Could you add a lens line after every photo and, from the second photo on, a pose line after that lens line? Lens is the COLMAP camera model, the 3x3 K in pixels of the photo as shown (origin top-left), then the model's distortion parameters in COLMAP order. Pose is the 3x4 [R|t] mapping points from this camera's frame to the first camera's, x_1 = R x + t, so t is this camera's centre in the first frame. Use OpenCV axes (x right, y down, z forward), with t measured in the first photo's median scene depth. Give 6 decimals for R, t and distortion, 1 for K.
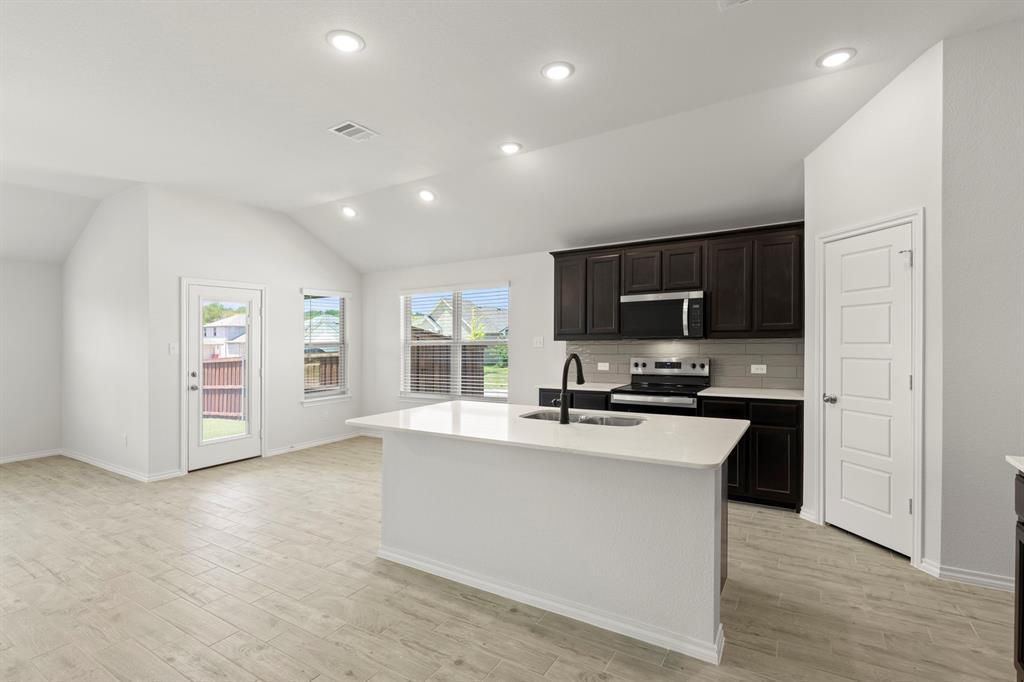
lens RADIAL K [[478.5, 0, 512.1], [0, 478.5, 335.1], [0, 0, 1]] dist [-0.001483, -0.000060]
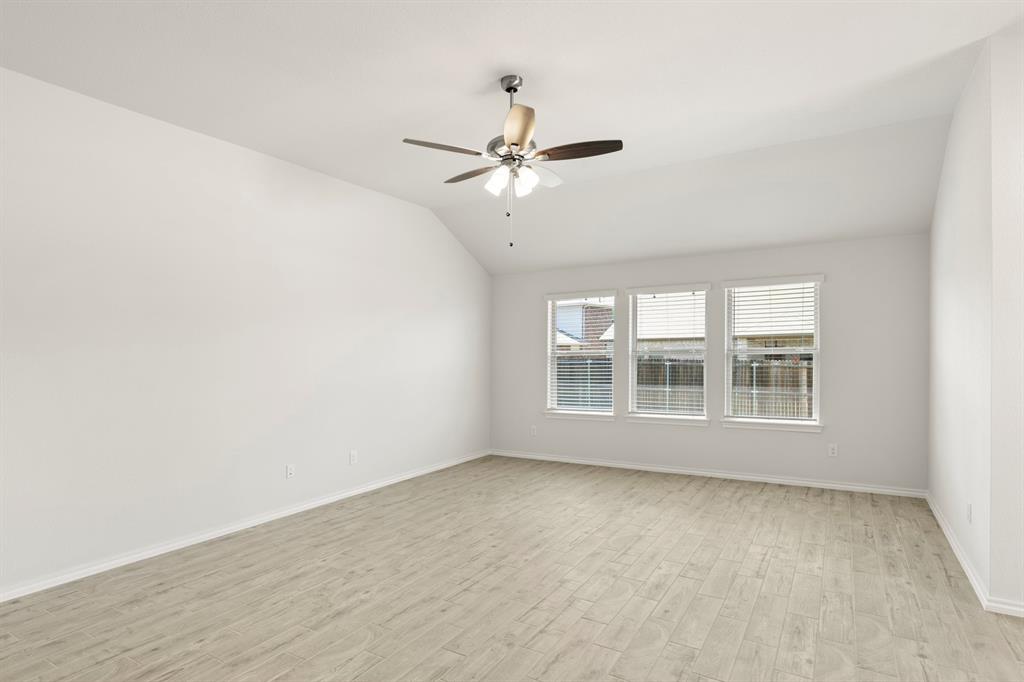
lens RADIAL K [[548.8, 0, 508.5], [0, 548.8, 347.6], [0, 0, 1]] dist [-0.003984, -0.000462]
pose [[-0.000764, 0.008634, -0.999962, -0.156132], [0.023766, 0.999680, 0.008614, 0.004014], [0.999717, -0.023759, -0.000969, 0.451600]]
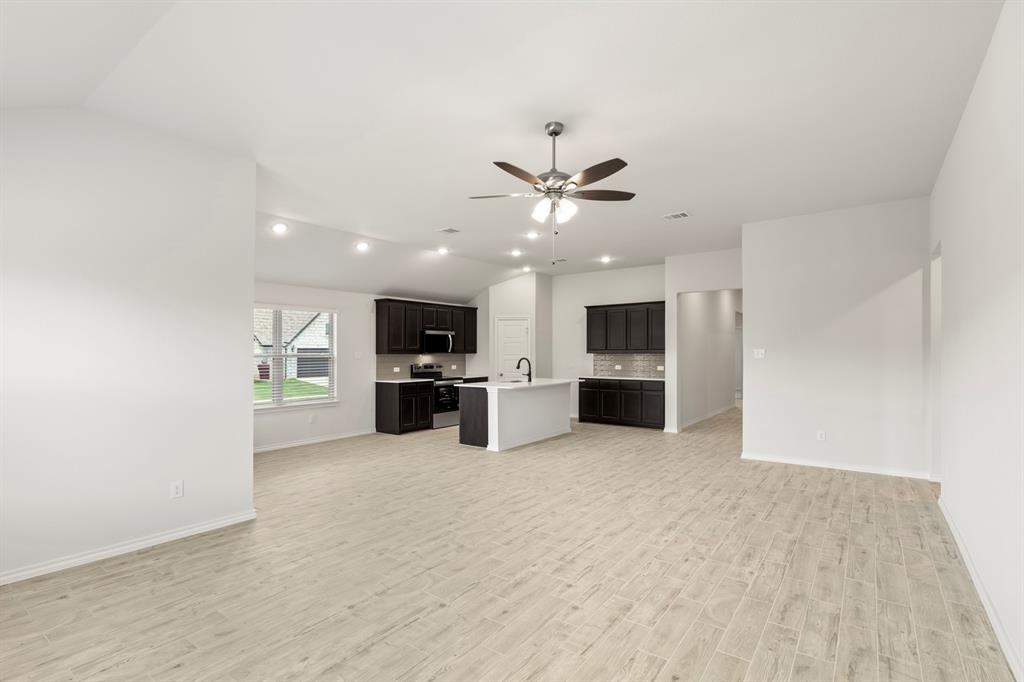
lens RADIAL K [[478.5, 0, 519.3], [0, 478.5, 340.7], [0, 0, 1]] dist [-0.001483, -0.000060]
pose [[0.083891, 0.037638, 0.995764, -1.464439], [-0.005844, 0.999288, -0.037279, 0.024275], [-0.996458, -0.002692, 0.084051, 0.436103]]
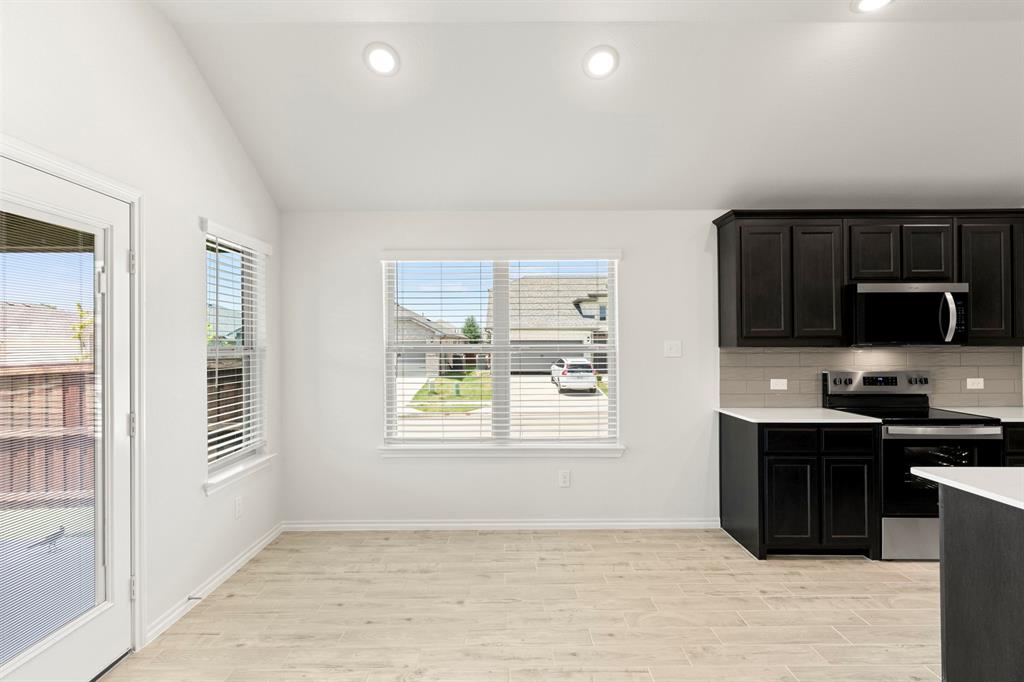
lens RADIAL K [[521.3, 0, 504.9], [0, 521.3, 340.6], [0, 0, 1]] dist [-0.005823, 0.001154]
pose [[0.852794, 0.016107, 0.521999, -0.554788], [-0.014537, 0.999869, -0.007104, 0.013222], [-0.522045, -0.001530, 0.852917, 0.569659]]
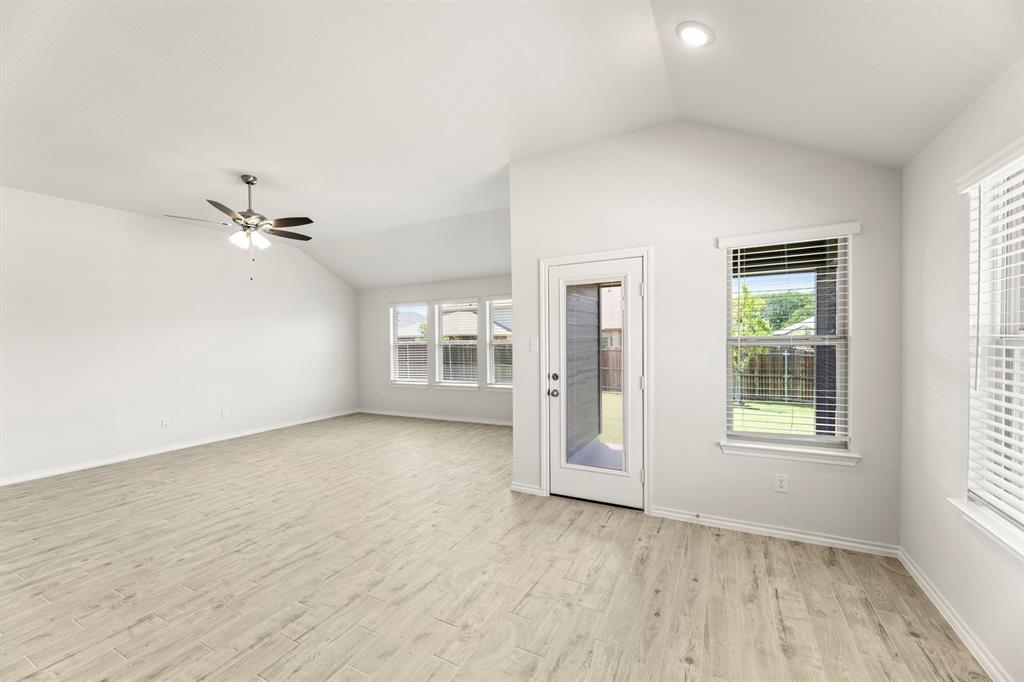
lens RADIAL K [[408.5, 0, 518.0], [0, 408.5, 343.9], [0, 0, 1]] dist [-0.001264, 0.000046]
pose [[0.073578, 0.024819, -0.996981, 0.016708], [0.027541, 0.999258, 0.026908, 0.006035], [0.996909, -0.029438, 0.072839, 0.897264]]
